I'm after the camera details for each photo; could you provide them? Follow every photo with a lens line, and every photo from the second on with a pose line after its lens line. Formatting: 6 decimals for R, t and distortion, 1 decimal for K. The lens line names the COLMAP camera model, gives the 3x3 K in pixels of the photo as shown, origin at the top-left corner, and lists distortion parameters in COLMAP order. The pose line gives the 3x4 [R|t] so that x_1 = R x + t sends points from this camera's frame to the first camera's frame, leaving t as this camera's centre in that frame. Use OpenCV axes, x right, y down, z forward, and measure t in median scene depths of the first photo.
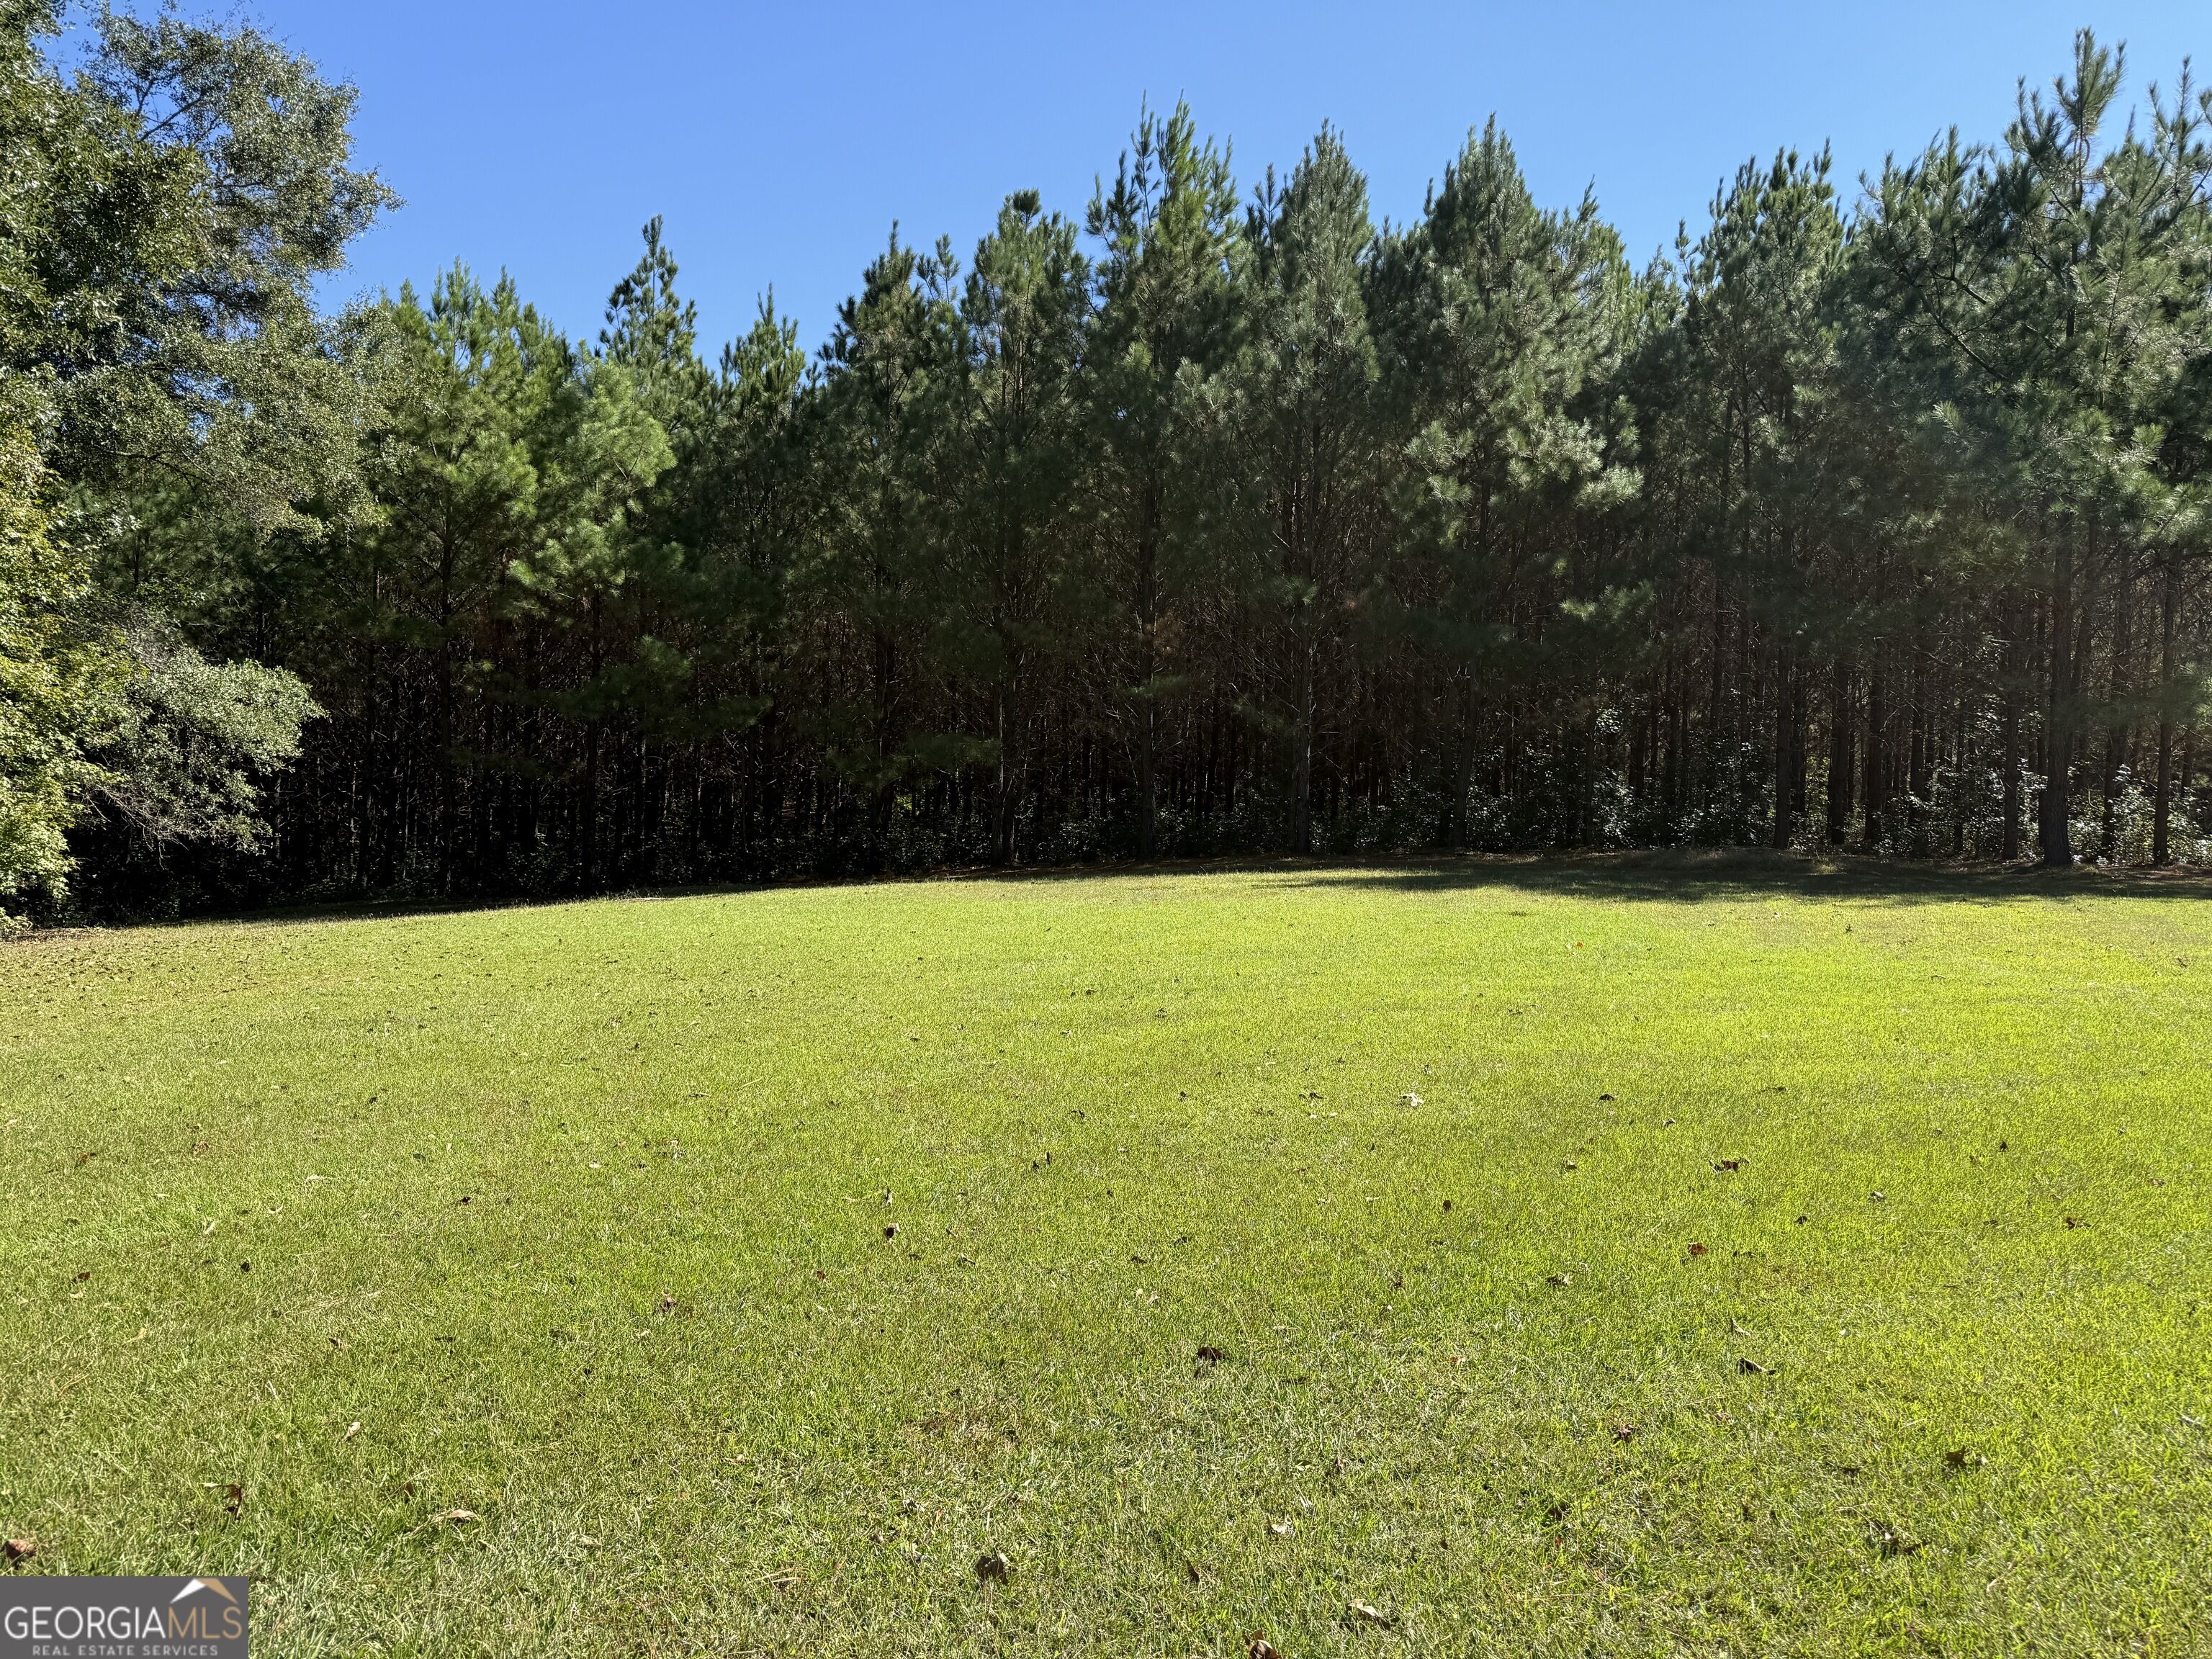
lens RADIAL K [[1557.8, 0, 1156.4], [0, 1557.8, 827.1], [0, 0, 1]] dist [0.003748, -0.006231]
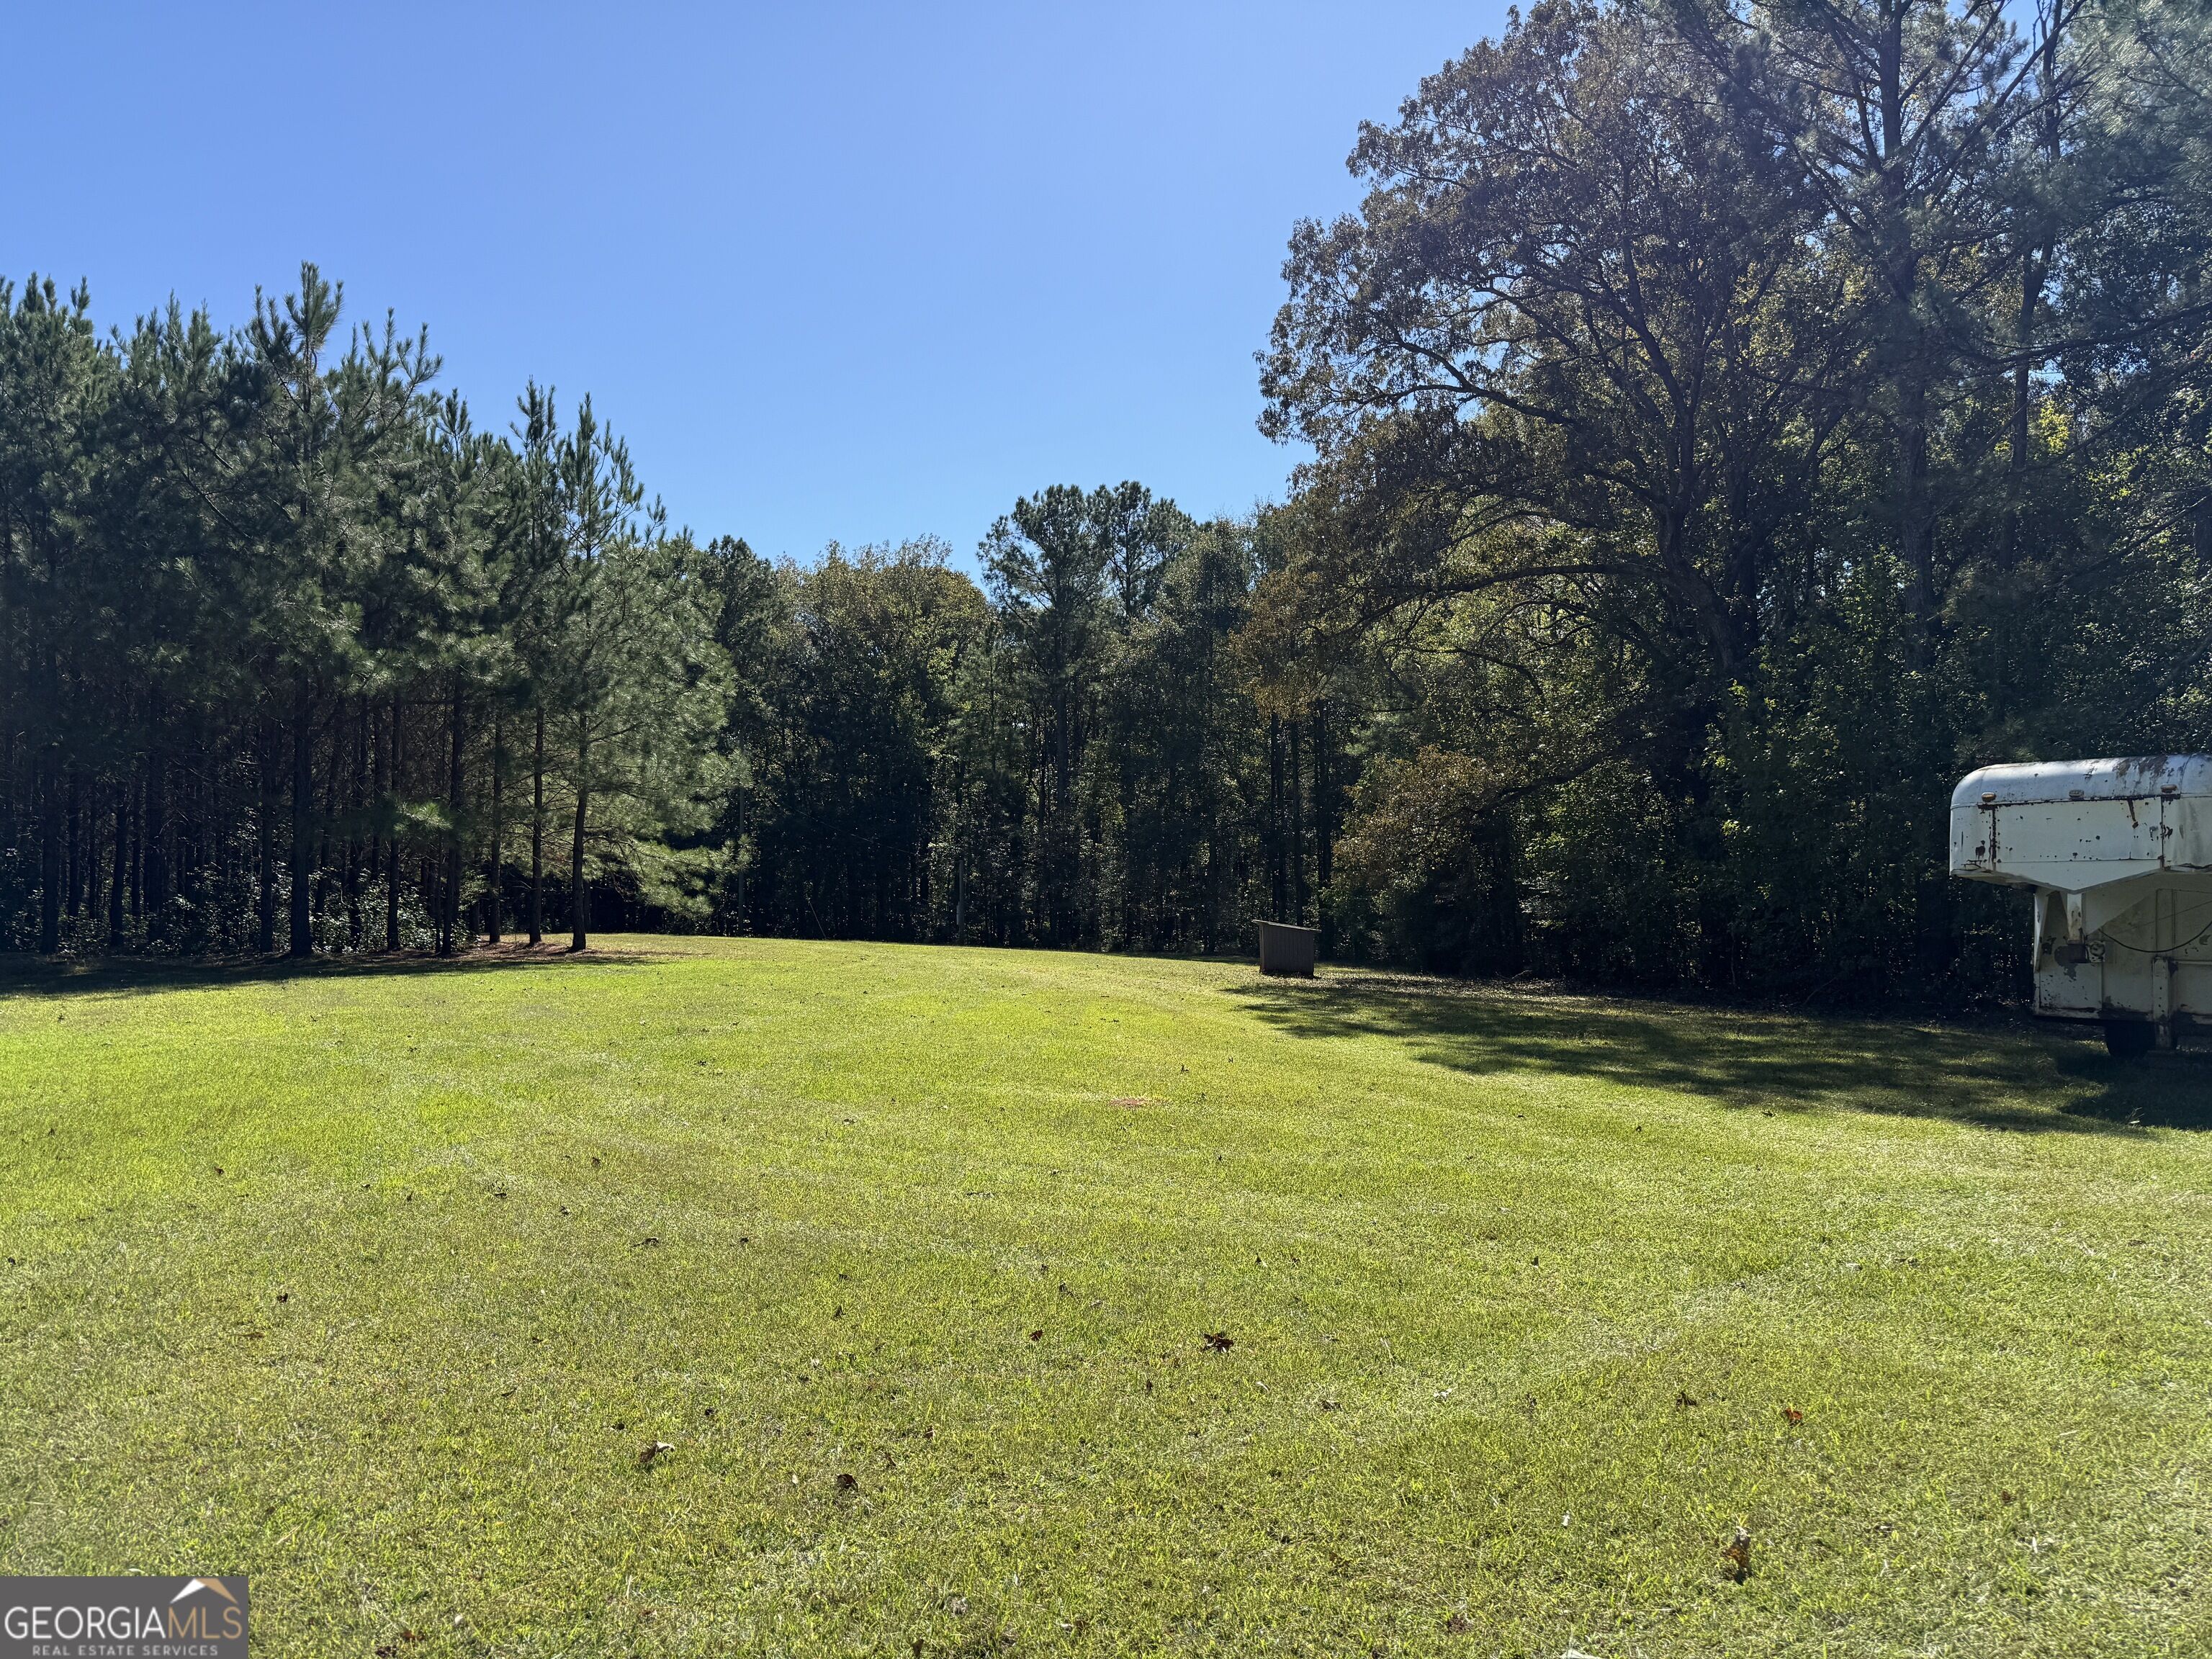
lens RADIAL K [[1606.0, 0, 1094.2], [0, 1606.0, 828.8], [0, 0, 1]] dist [0.097770, -0.137730]
pose [[0.596962, 0.013553, 0.802155, -0.053276], [0.034522, 0.998497, -0.042562, 0.002594], [-0.801527, 0.053100, 0.595597, -0.222500]]
